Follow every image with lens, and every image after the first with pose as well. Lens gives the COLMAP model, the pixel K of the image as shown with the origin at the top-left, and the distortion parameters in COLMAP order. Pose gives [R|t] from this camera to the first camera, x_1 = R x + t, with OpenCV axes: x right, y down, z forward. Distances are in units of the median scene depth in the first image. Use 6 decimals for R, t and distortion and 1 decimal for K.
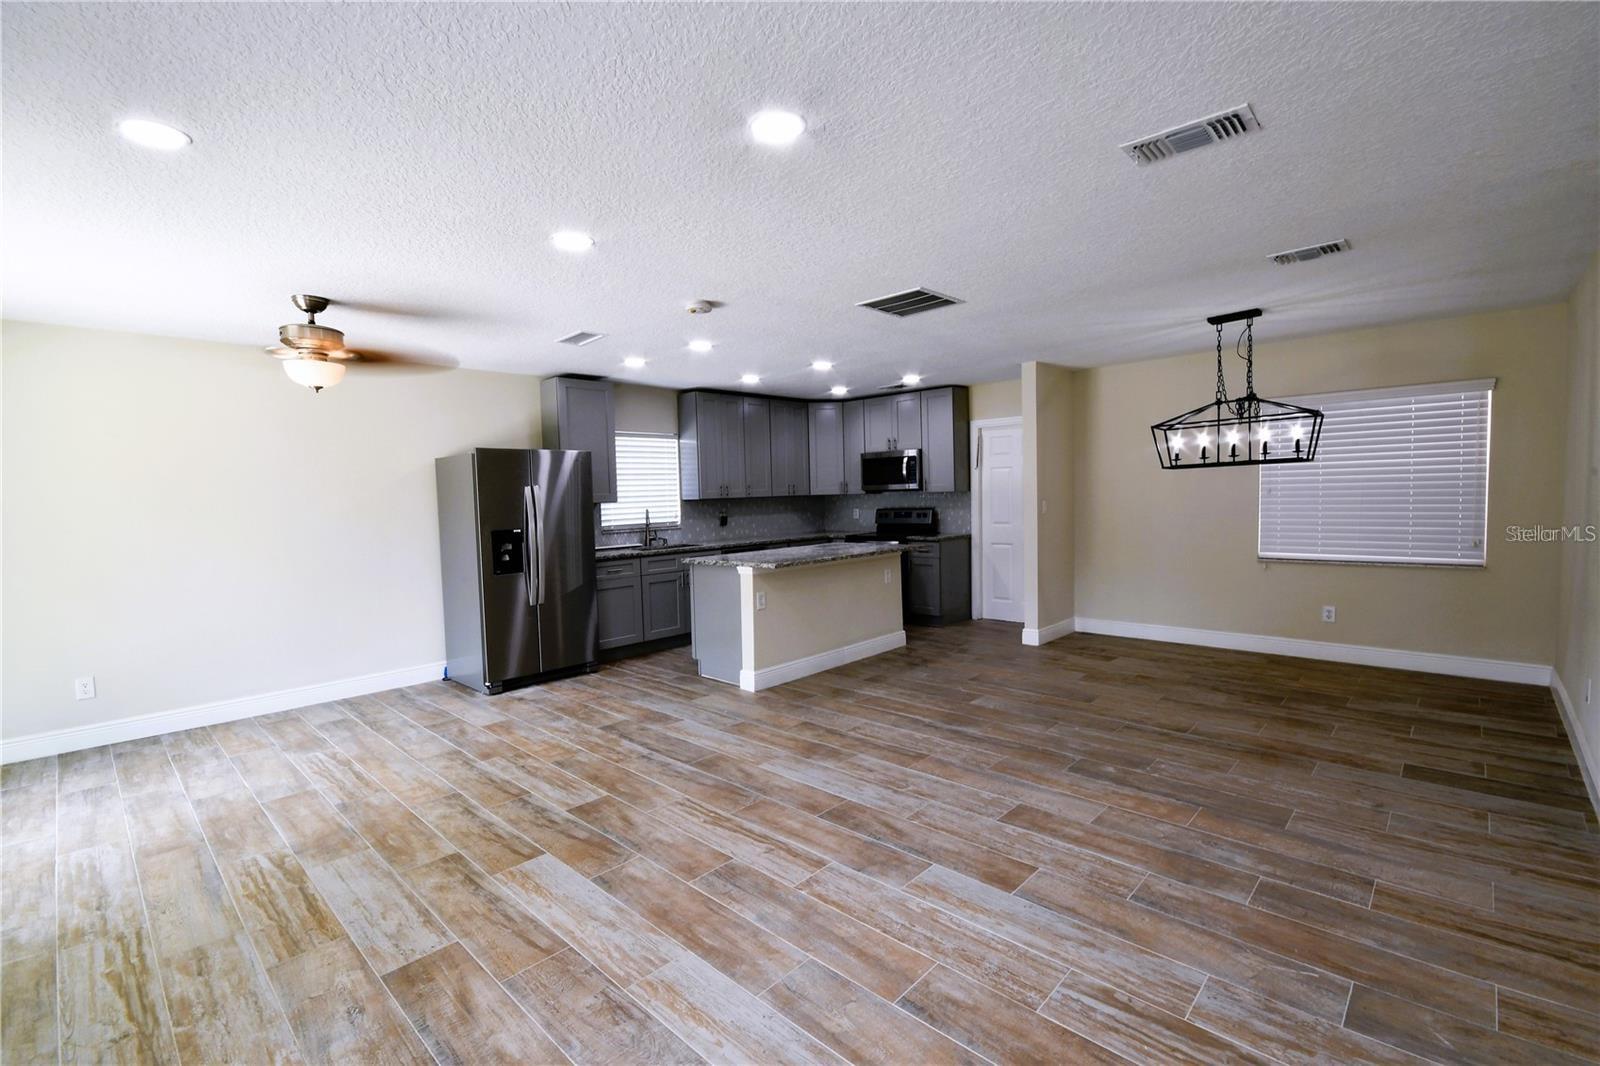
lens RADIAL K [[699.8, 0, 800.0], [0, 699.8, 533.0], [0, 0, 1]] dist [0.001243, -0.011453]
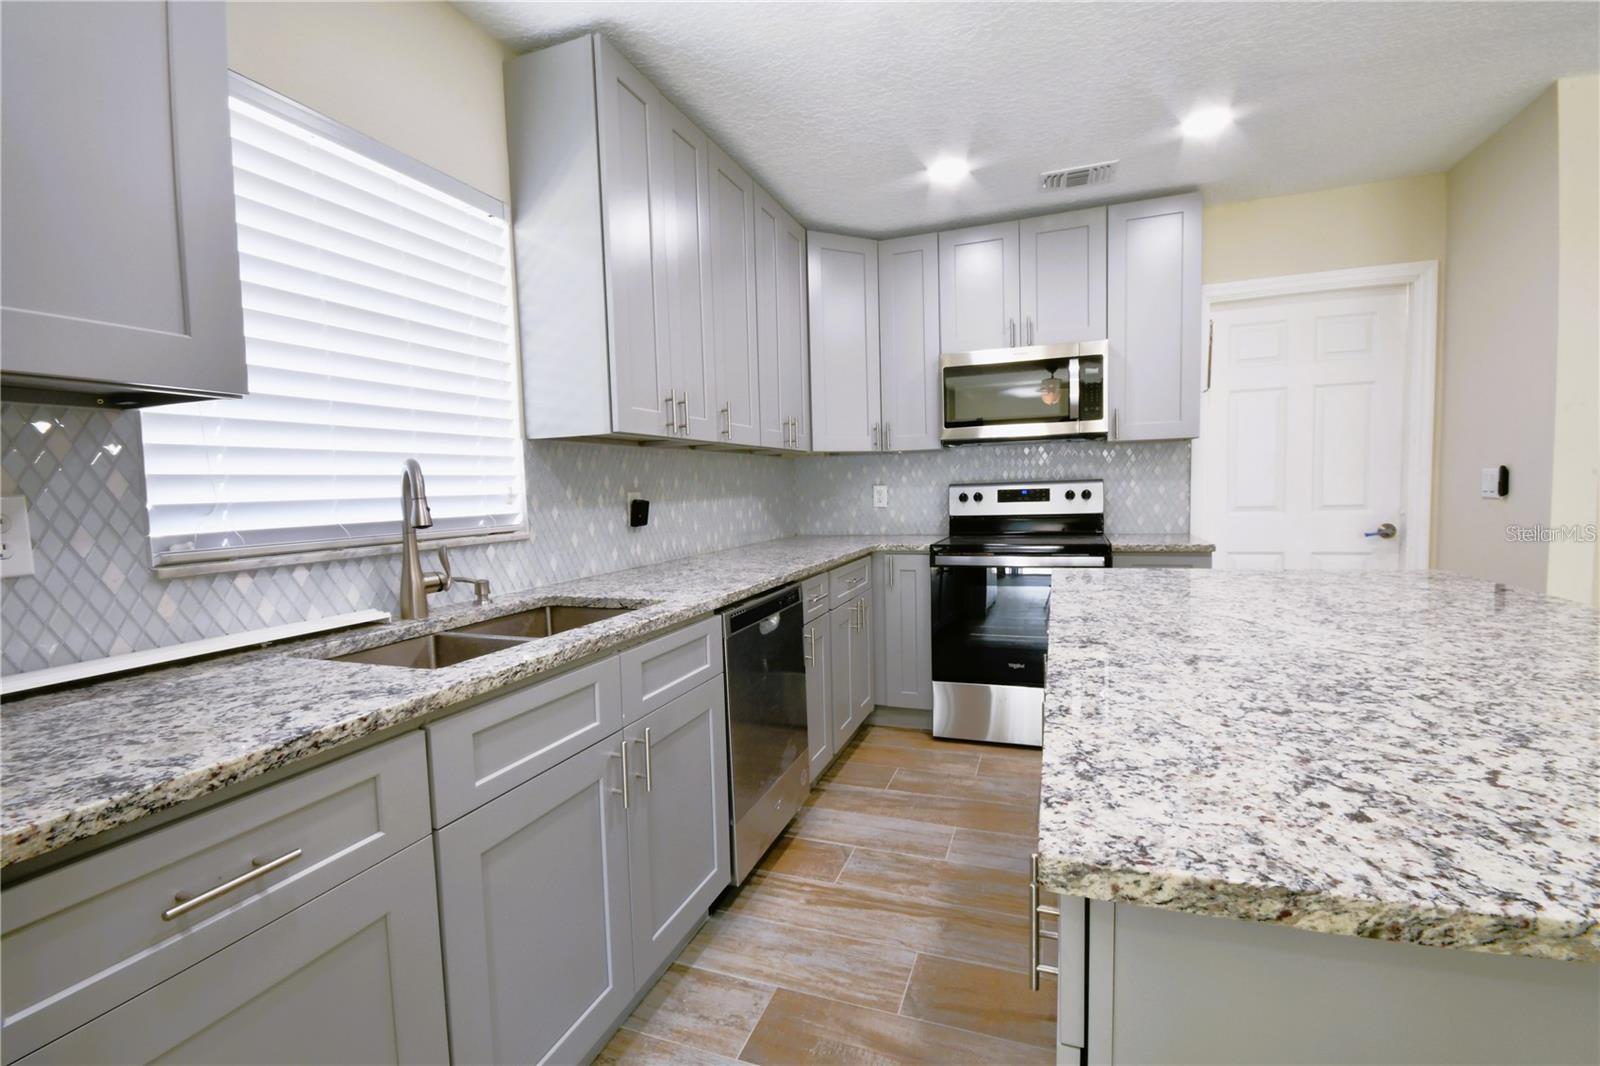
lens RADIAL K [[699.2, 0, 805.5], [0, 699.2, 536.4], [0, 0, 1]] dist [0.005314, -0.007224]
pose [[0.918402, -0.024109, 0.394913, -0.292826], [0.022996, 0.999707, 0.007552, -0.011652], [-0.394980, 0.002146, 0.918687, 1.131930]]
